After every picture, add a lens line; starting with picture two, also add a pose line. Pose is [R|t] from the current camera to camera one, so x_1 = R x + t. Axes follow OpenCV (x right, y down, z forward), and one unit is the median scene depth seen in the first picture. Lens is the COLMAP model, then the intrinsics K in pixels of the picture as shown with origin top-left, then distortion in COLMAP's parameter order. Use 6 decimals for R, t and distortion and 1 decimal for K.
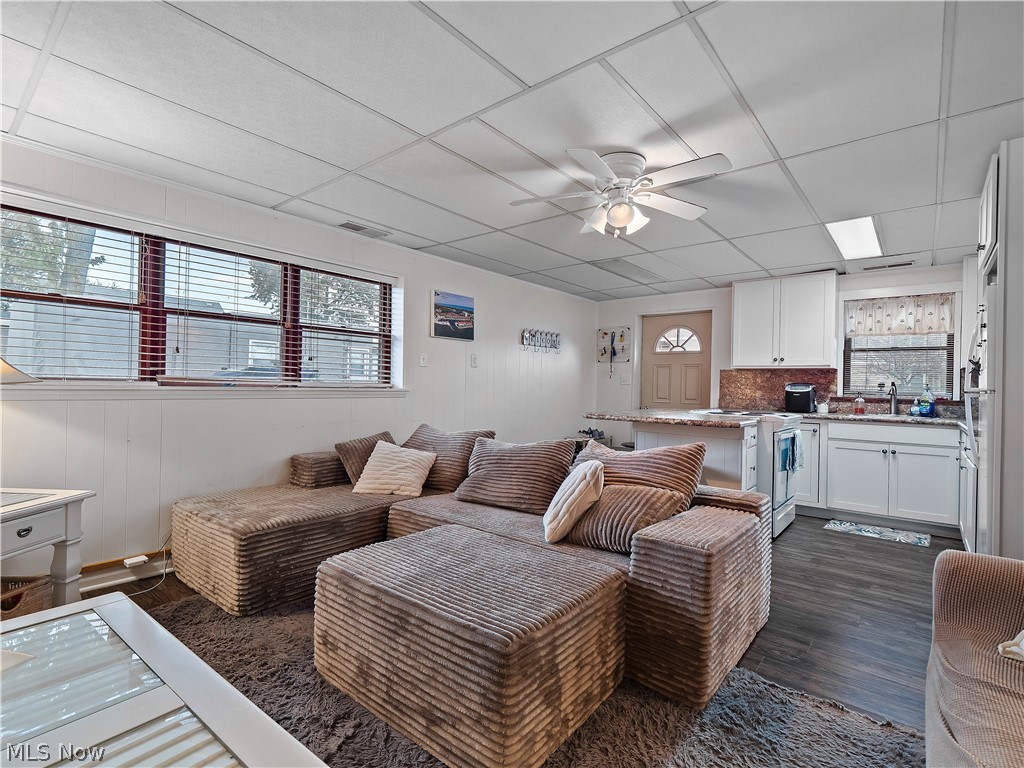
lens RADIAL K [[496.3, 0, 507.8], [0, 496.3, 384.6], [0, 0, 1]] dist [0.002974, -0.003968]
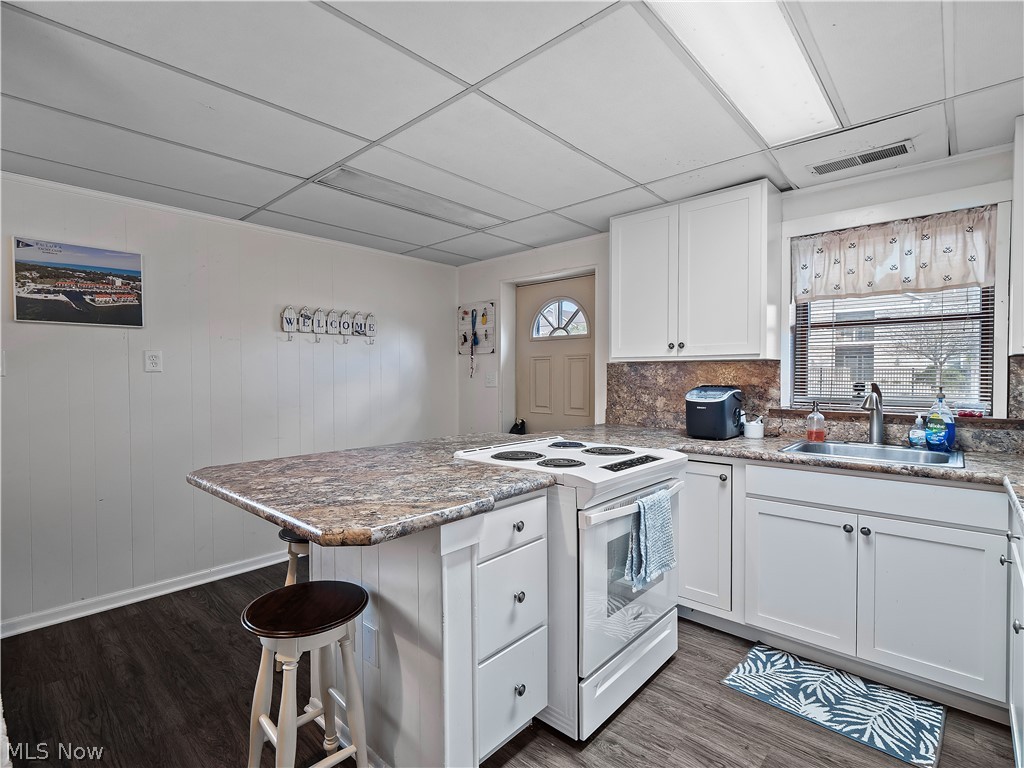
lens RADIAL K [[496.3, 0, 508.1], [0, 496.3, 384.6], [0, 0, 1]] dist [0.002974, -0.003968]
pose [[0.998711, -0.022424, -0.045540, 0.391469], [0.023385, 0.999513, 0.020684, -0.022466], [0.045054, -0.021723, 0.998748, 0.433675]]
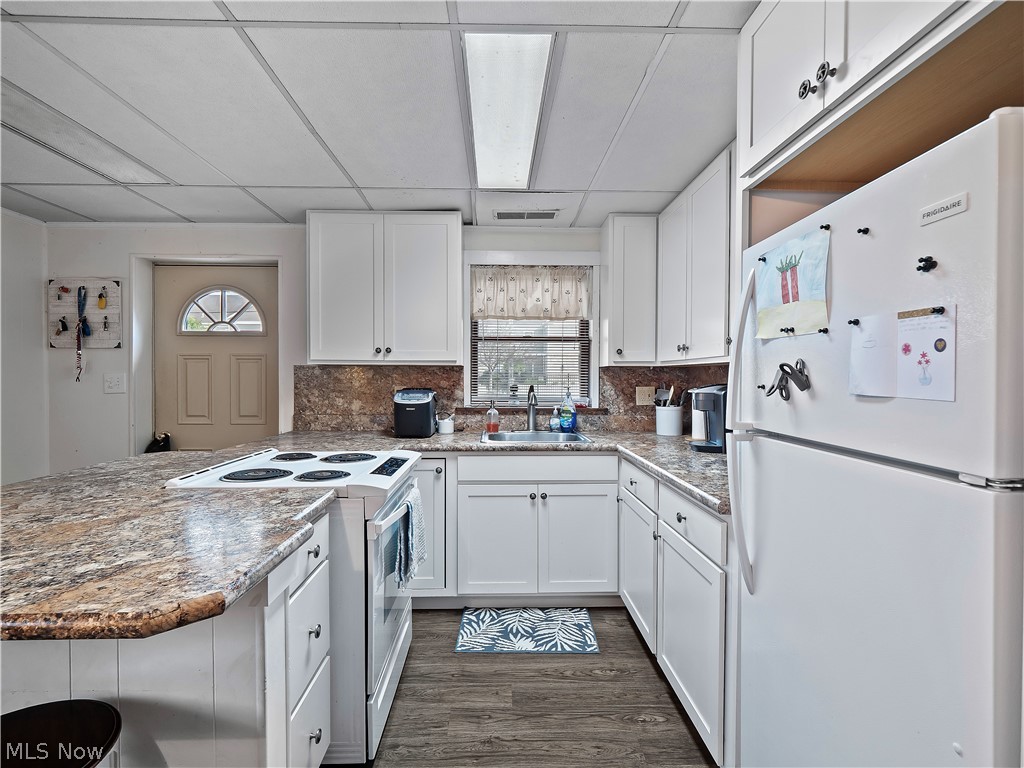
lens RADIAL K [[496.3, 0, 509.6], [0, 496.3, 383.9], [0, 0, 1]] dist [0.002974, -0.003968]
pose [[0.749358, -0.027828, 0.661580, 0.274414], [0.011404, 0.999511, 0.029126, -0.026486], [-0.662067, -0.014281, 0.749309, 0.470953]]
